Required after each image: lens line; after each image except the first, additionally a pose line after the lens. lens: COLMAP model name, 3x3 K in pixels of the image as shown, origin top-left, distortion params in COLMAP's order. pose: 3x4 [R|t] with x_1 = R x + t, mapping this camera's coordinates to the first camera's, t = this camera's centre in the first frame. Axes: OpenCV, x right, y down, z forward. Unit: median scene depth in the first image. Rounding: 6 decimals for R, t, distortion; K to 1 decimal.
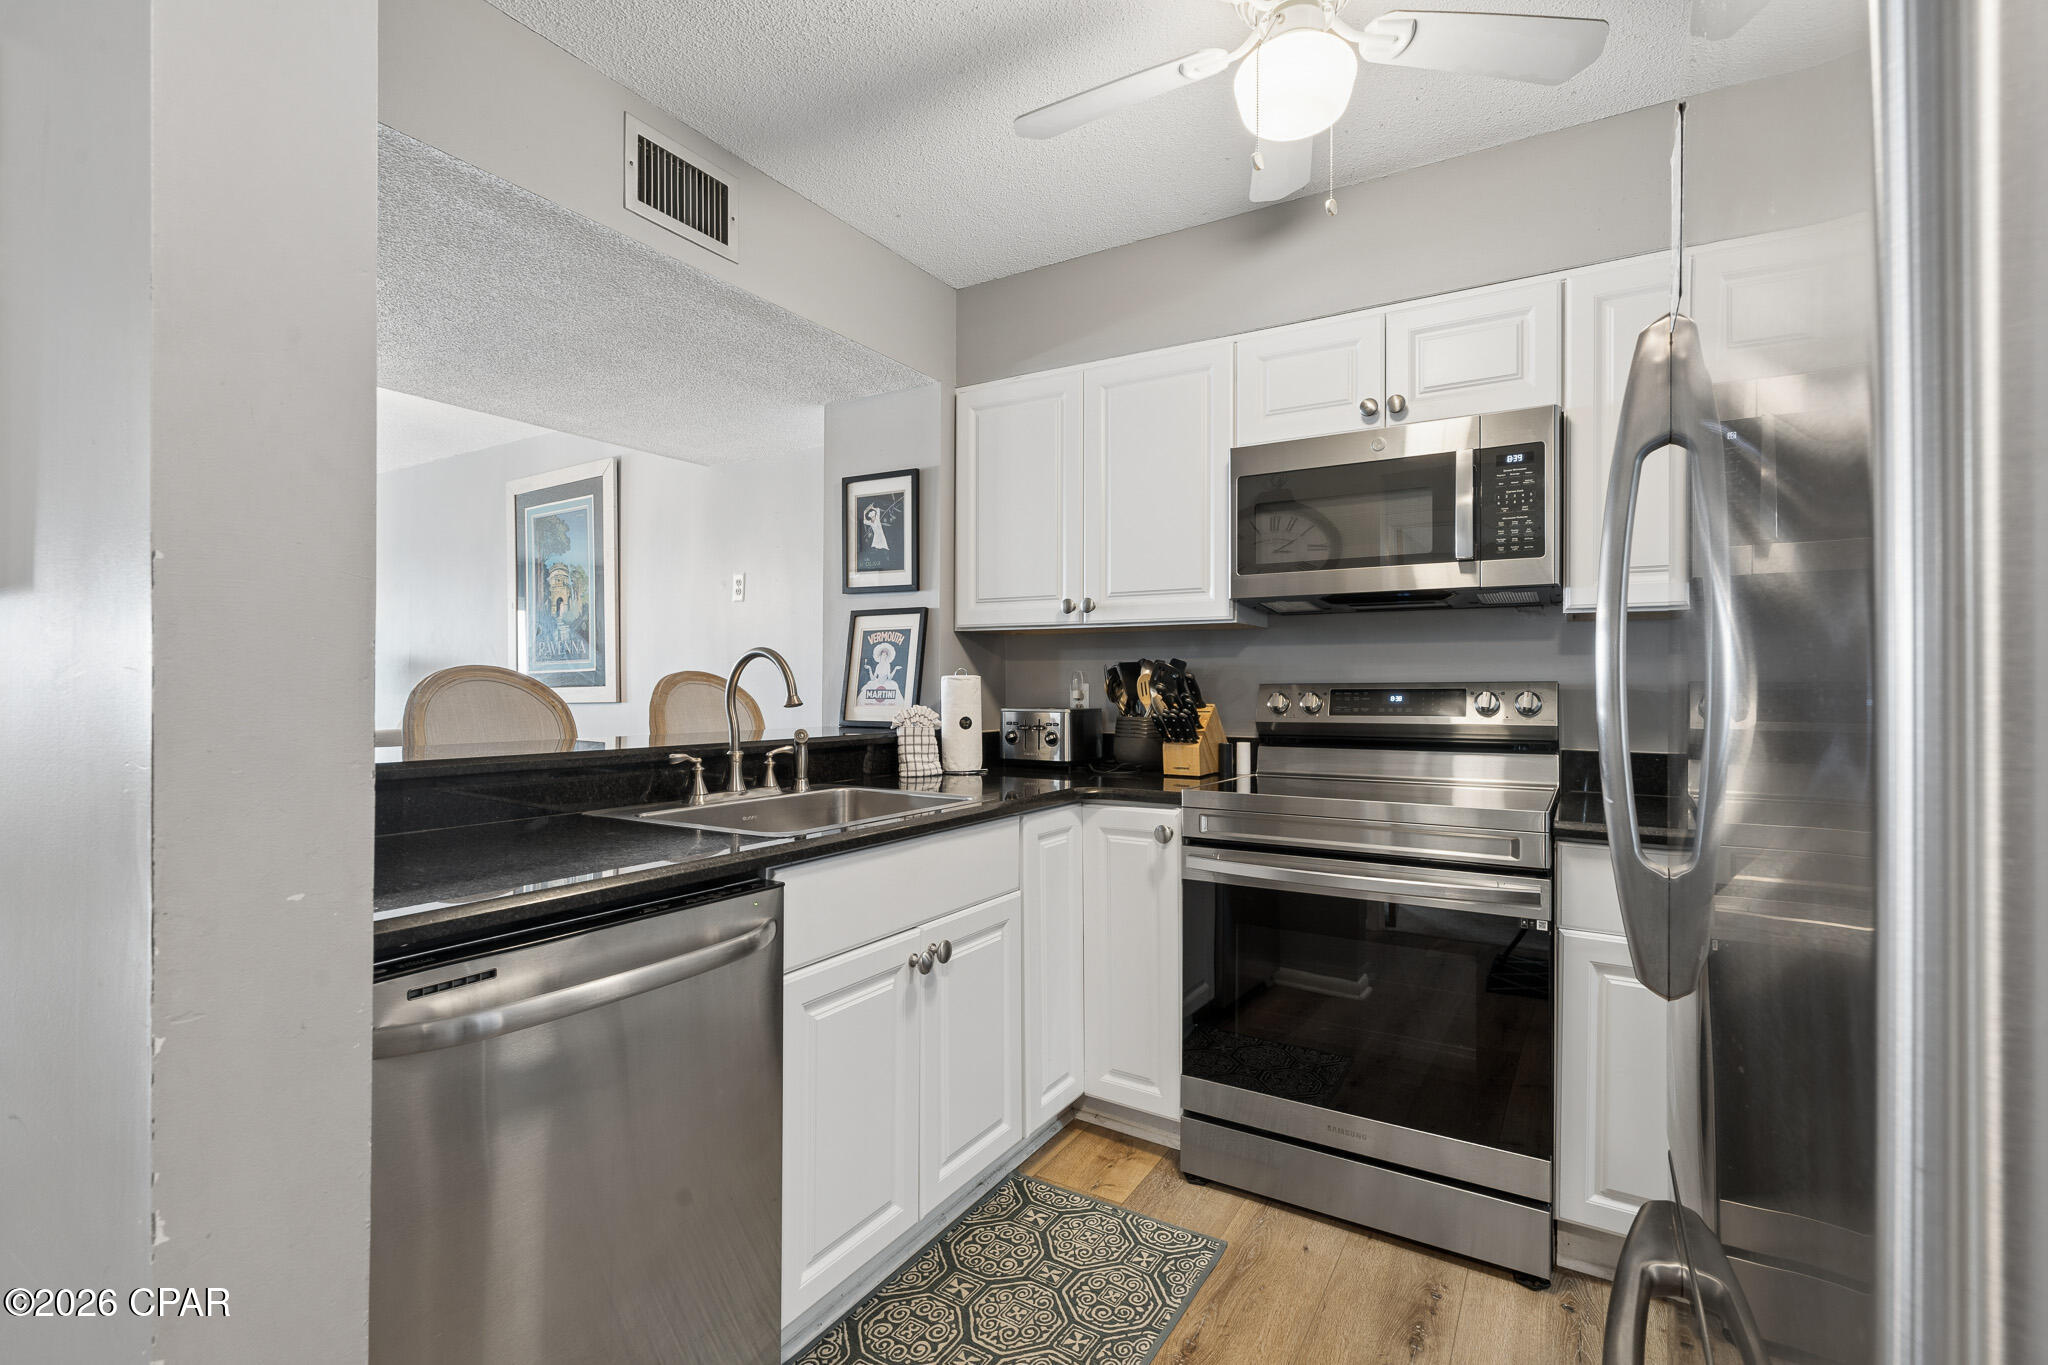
lens RADIAL K [[938.2, 0, 1011.6], [0, 938.2, 680.2], [0, 0, 1]] dist [-0.005917, -0.000122]
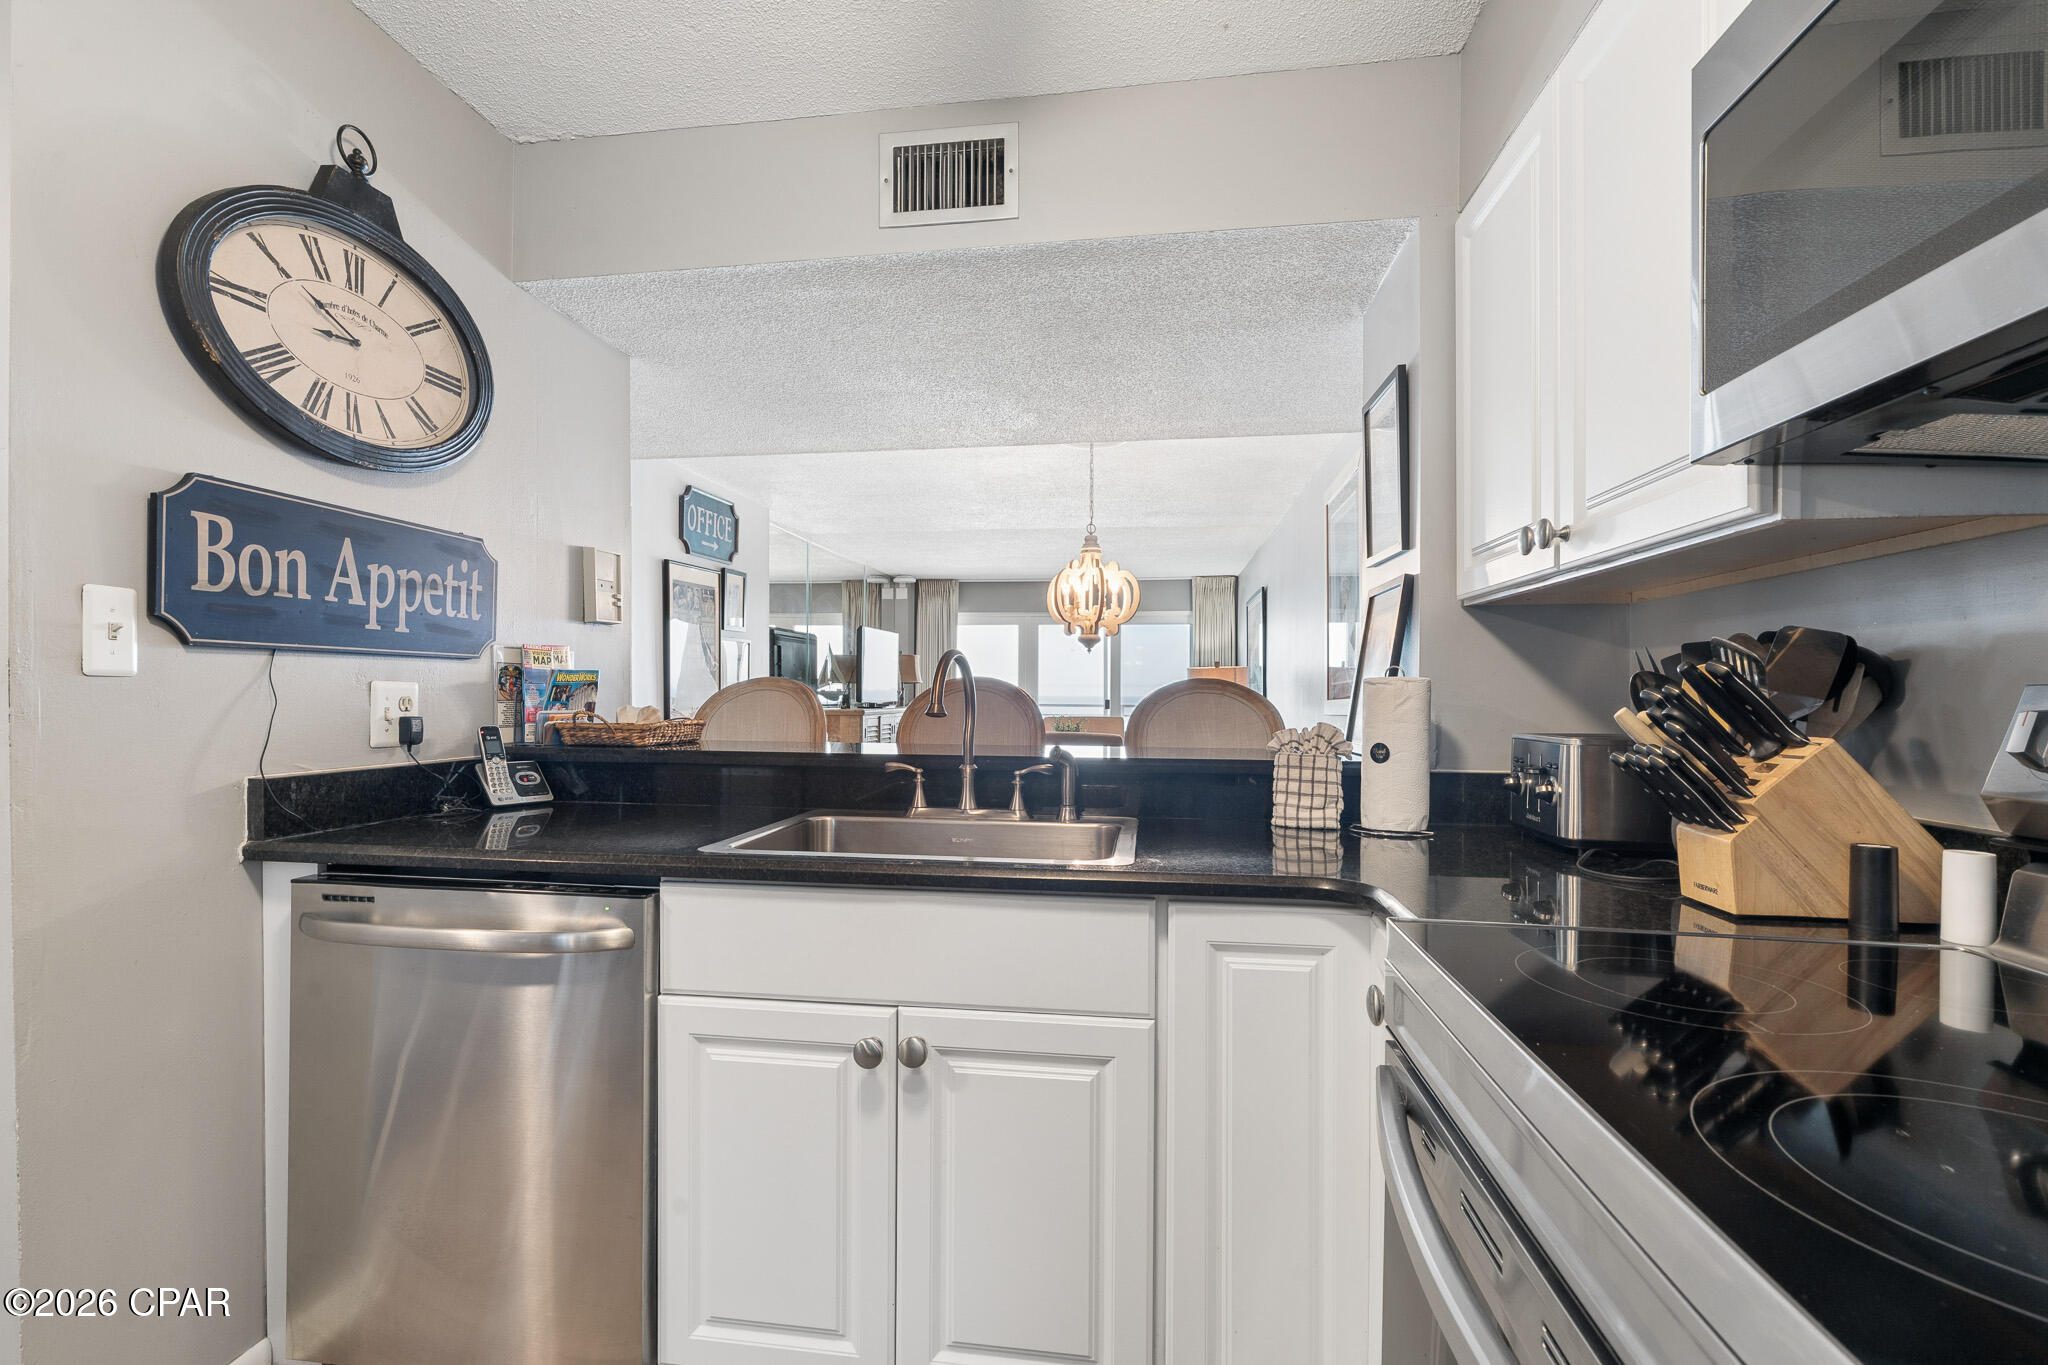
lens RADIAL K [[938.2, 0, 1017.6], [0, 938.2, 696.2], [0, 0, 1]] dist [-0.005917, -0.000122]
pose [[0.394134, -0.002002, -0.919051, 0.534177], [0.001341, 0.999998, -0.001603, 0.010490], [0.919052, -0.000601, 0.394135, 0.663257]]
